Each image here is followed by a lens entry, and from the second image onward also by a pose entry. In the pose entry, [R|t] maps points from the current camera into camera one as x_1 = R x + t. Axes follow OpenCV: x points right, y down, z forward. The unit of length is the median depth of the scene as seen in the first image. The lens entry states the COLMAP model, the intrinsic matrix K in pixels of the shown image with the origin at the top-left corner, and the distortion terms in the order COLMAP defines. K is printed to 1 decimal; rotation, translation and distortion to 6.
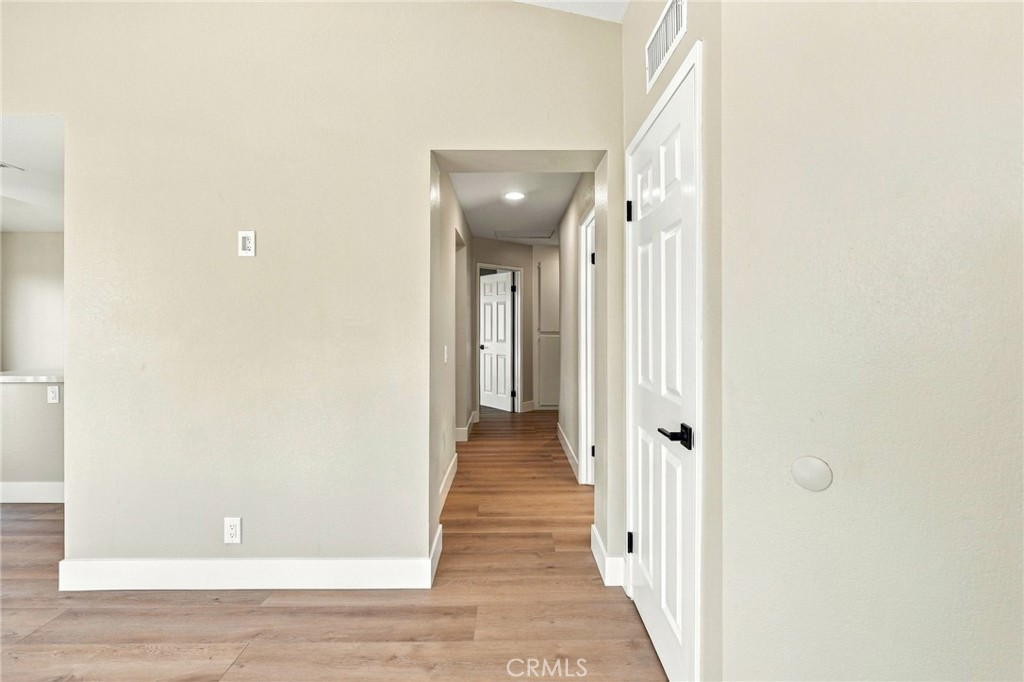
lens RADIAL K [[438.8, 0, 514.7], [0, 438.8, 334.4], [0, 0, 1]] dist [0.000693, -0.000152]
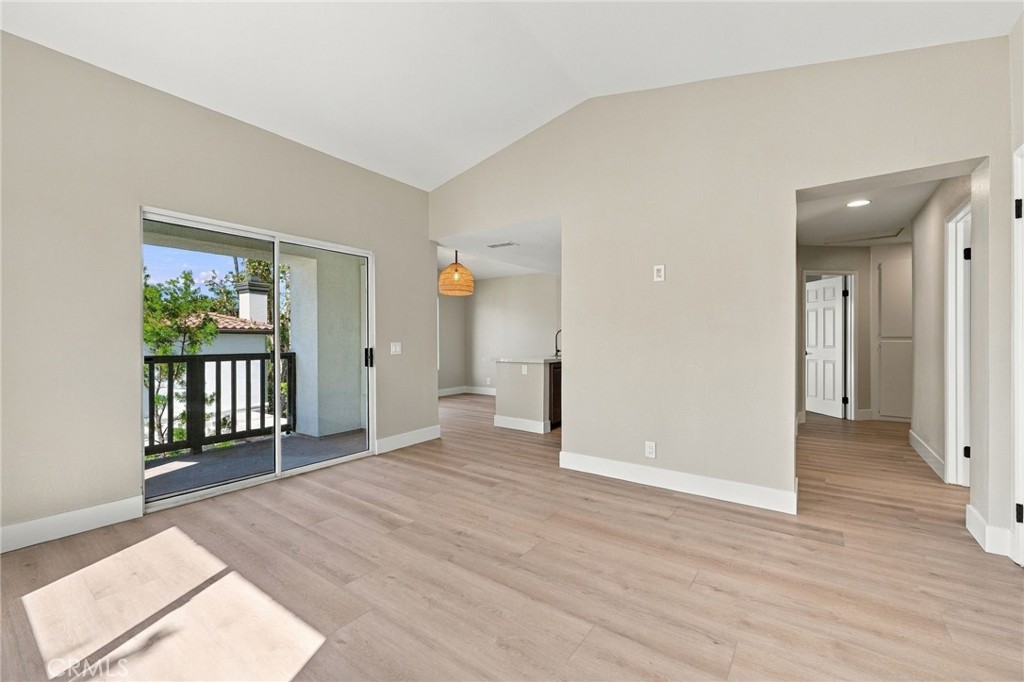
lens RADIAL K [[417.4, 0, 516.5], [0, 417.4, 343.7], [0, 0, 1]] dist [-0.002728, 0.000027]
pose [[0.804373, 0.002709, -0.594119, -0.093999], [-0.009132, 0.999928, -0.007804, 0.053335], [0.594055, 0.011702, 0.804339, -0.416974]]
